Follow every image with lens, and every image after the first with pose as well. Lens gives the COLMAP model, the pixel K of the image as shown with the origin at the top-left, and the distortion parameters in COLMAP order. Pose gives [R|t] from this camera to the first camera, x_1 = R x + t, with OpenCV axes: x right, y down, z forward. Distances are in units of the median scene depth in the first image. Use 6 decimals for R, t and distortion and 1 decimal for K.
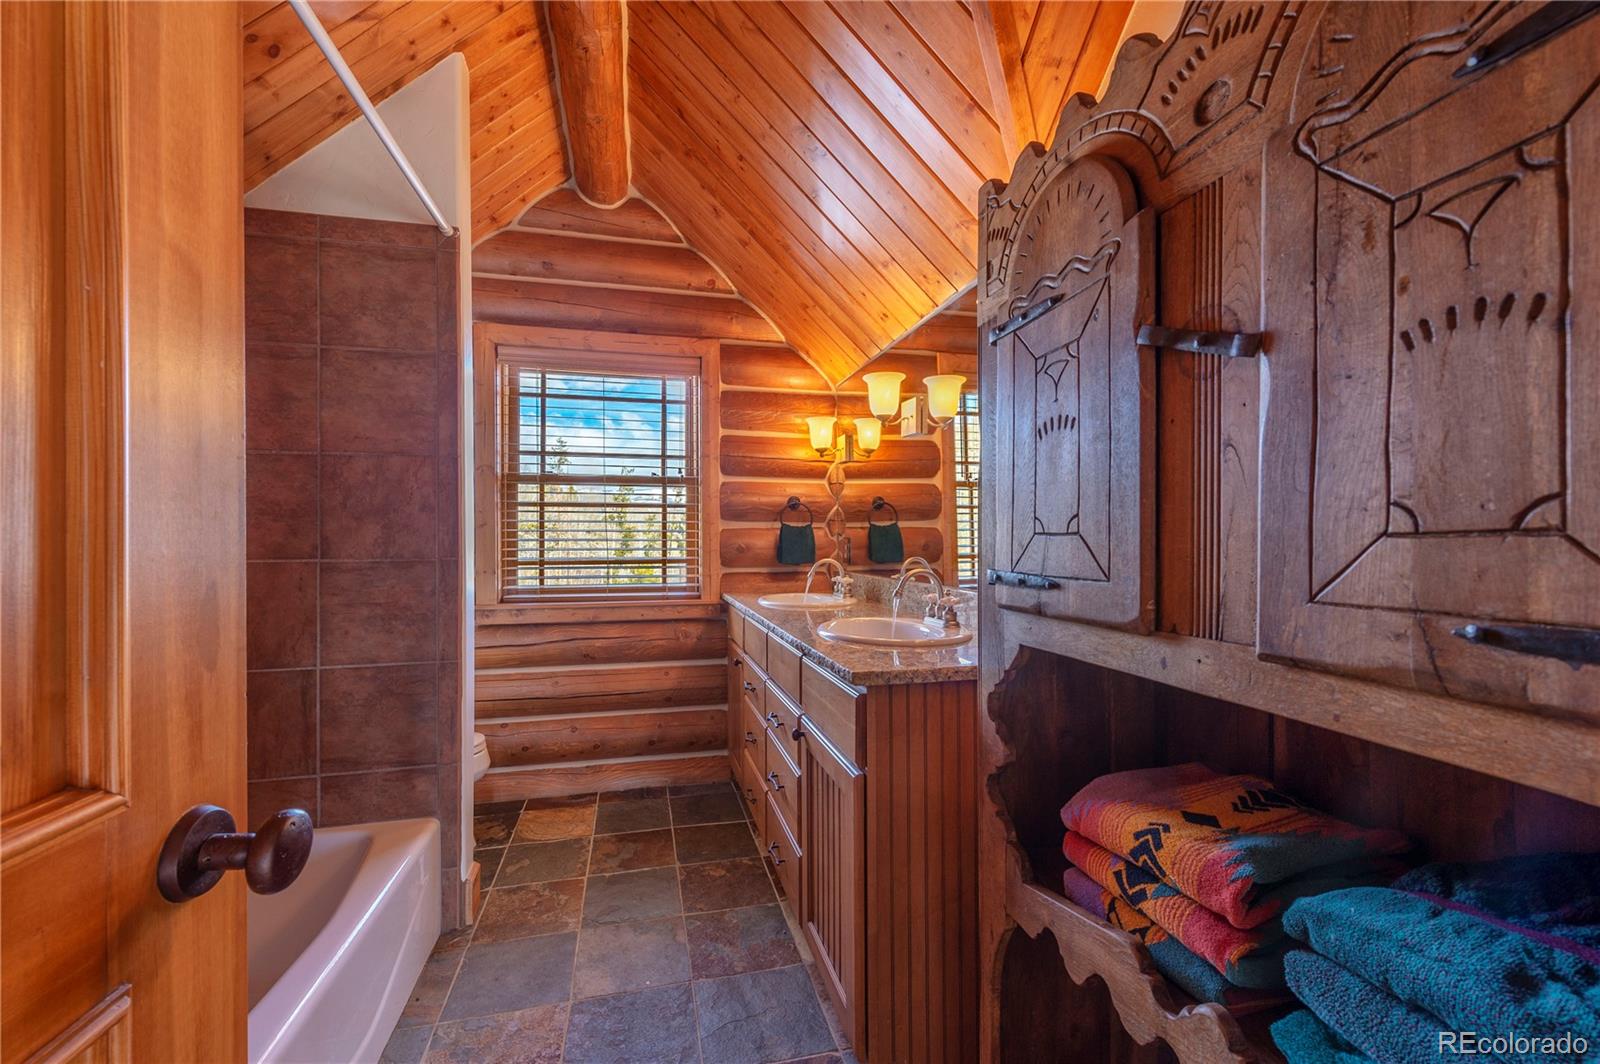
lens RADIAL K [[671.1, 0, 782.3], [0, 671.1, 537.1], [0, 0, 1]] dist [-0.000309, 0.000002]
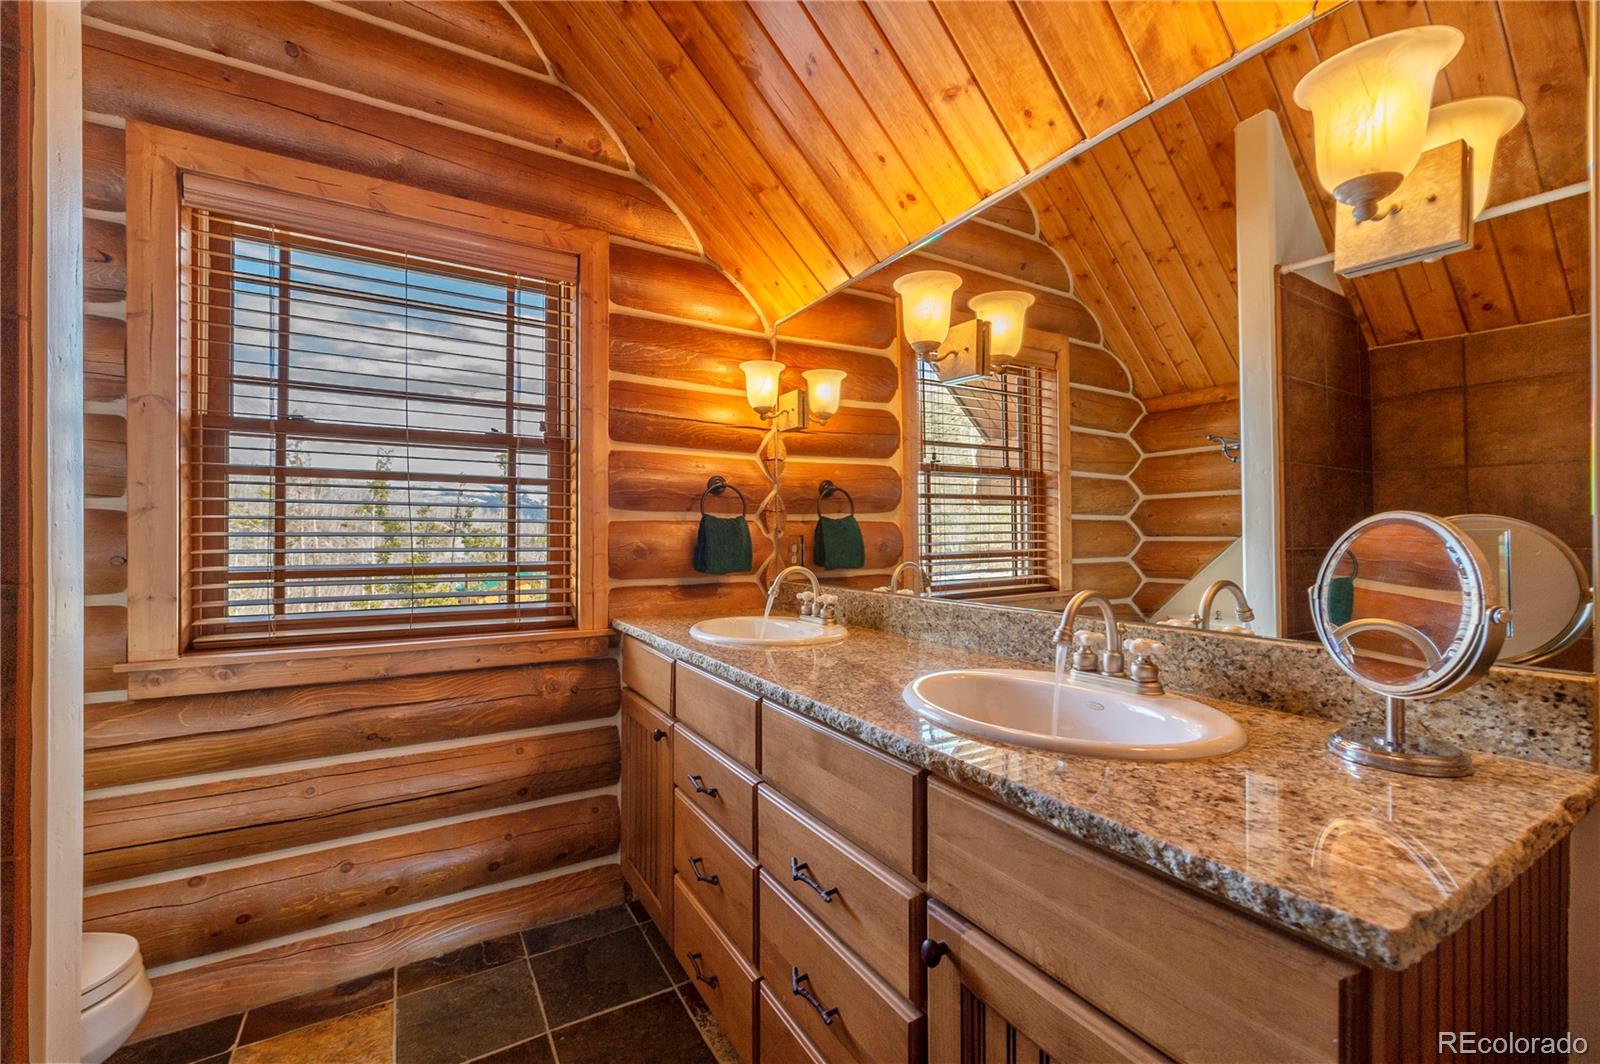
lens RADIAL K [[647.9, 0, 799.5], [0, 647.9, 538.5], [0, 0, 1]] dist [-0.000102, -0.000229]
pose [[0.945583, 0.005731, 0.325332, -0.122162], [-0.006630, 0.999977, 0.001654, 0.002965], [-0.325315, -0.003721, 0.945598, 0.340786]]
